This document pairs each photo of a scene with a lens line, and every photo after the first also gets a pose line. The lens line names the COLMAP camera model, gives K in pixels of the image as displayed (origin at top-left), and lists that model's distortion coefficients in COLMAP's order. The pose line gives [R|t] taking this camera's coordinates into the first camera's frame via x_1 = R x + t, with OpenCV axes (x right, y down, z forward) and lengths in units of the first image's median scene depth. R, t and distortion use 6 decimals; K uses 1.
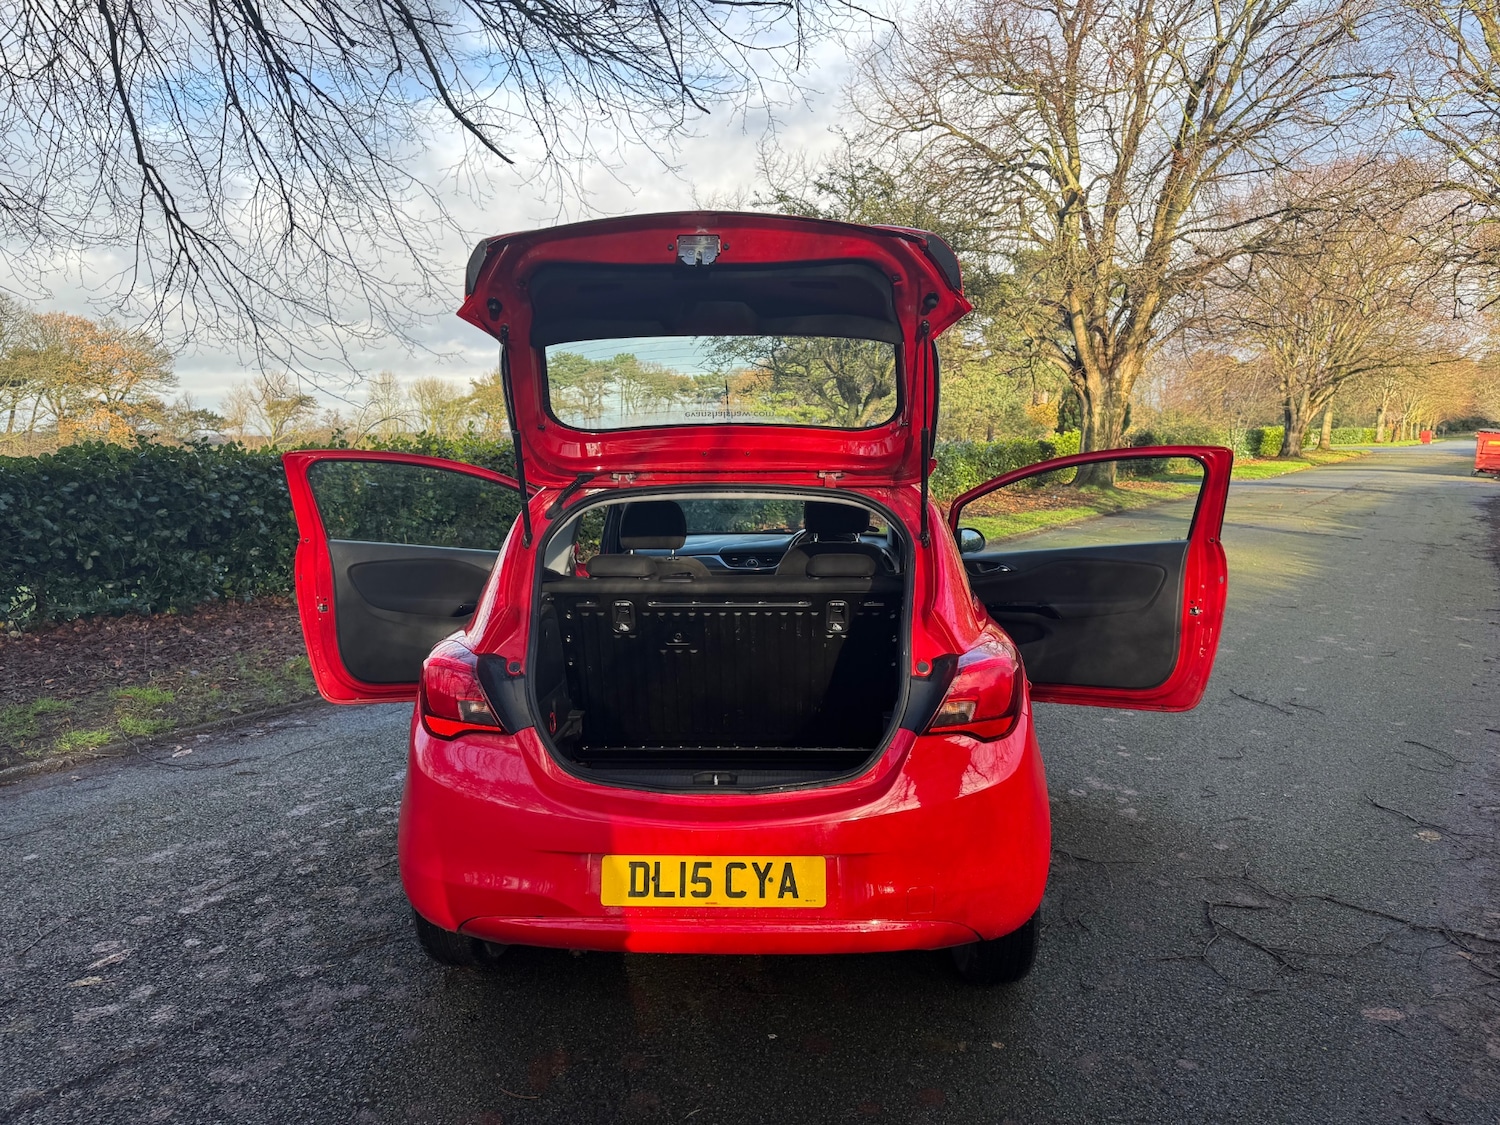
lens RADIAL K [[1078.3, 0, 752.4], [0, 1078.3, 563.4], [0, 0, 1]] dist [0.043772, -0.054361]
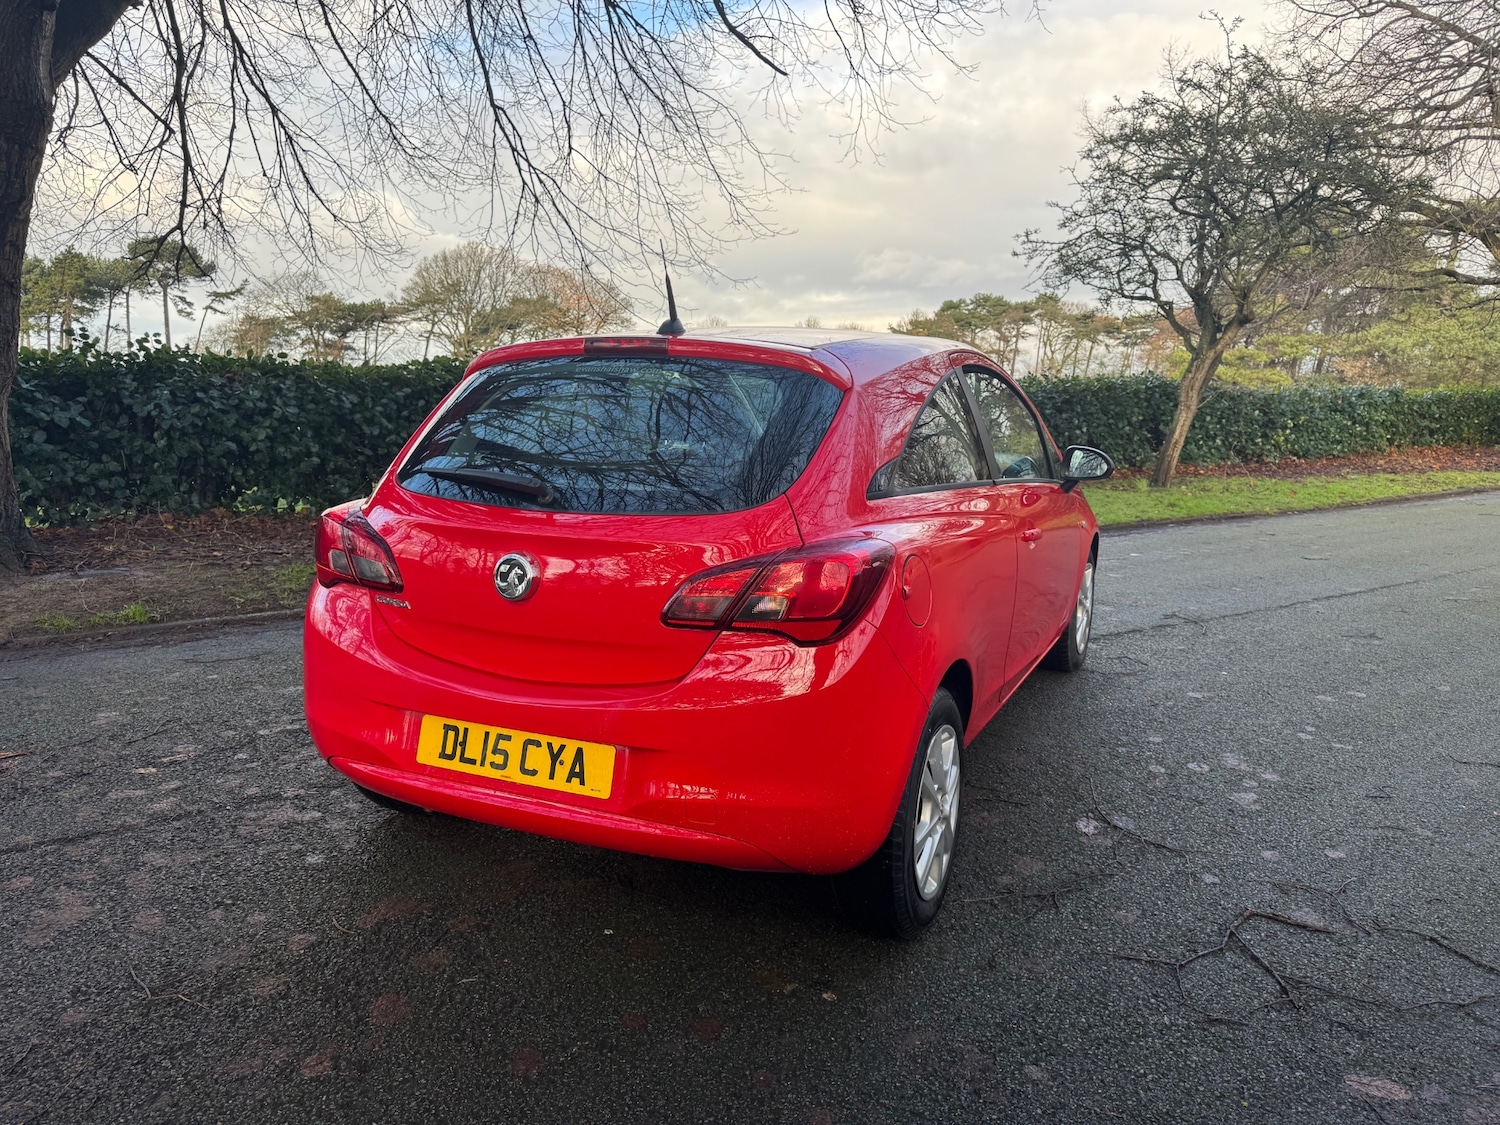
lens RADIAL K [[1070.9, 0, 741.3], [0, 1070.9, 568.3], [0, 0, 1]] dist [0.029041, -0.032464]
pose [[0.923036, 0.087100, -0.374725, 0.271218], [-0.066556, 0.995500, 0.067447, 0.028243], [0.378914, -0.037315, 0.924679, 0.112184]]
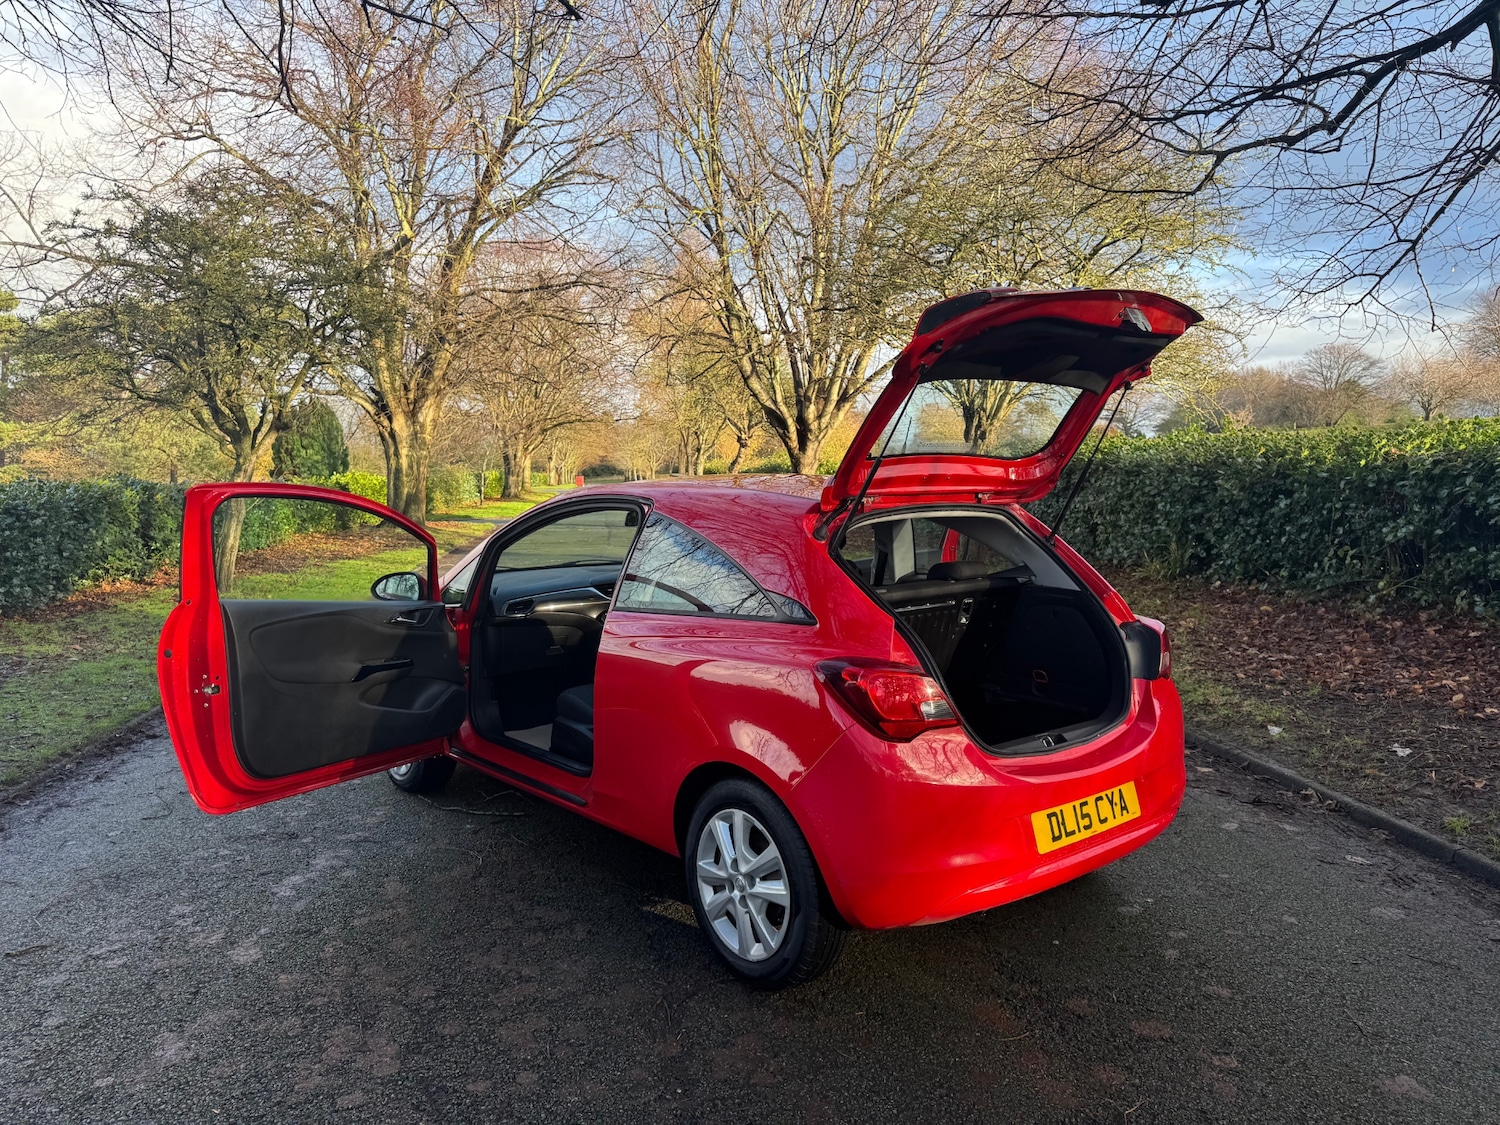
lens RADIAL K [[1078.3, 0, 752.4], [0, 1078.3, 563.4], [0, 0, 1]] dist [0.043772, -0.054361]
pose [[0.739996, -0.049049, 0.670821, -0.633386], [0.075872, 0.997059, -0.010794, -0.007088], [-0.668319, 0.058884, 0.741541, 0.172053]]
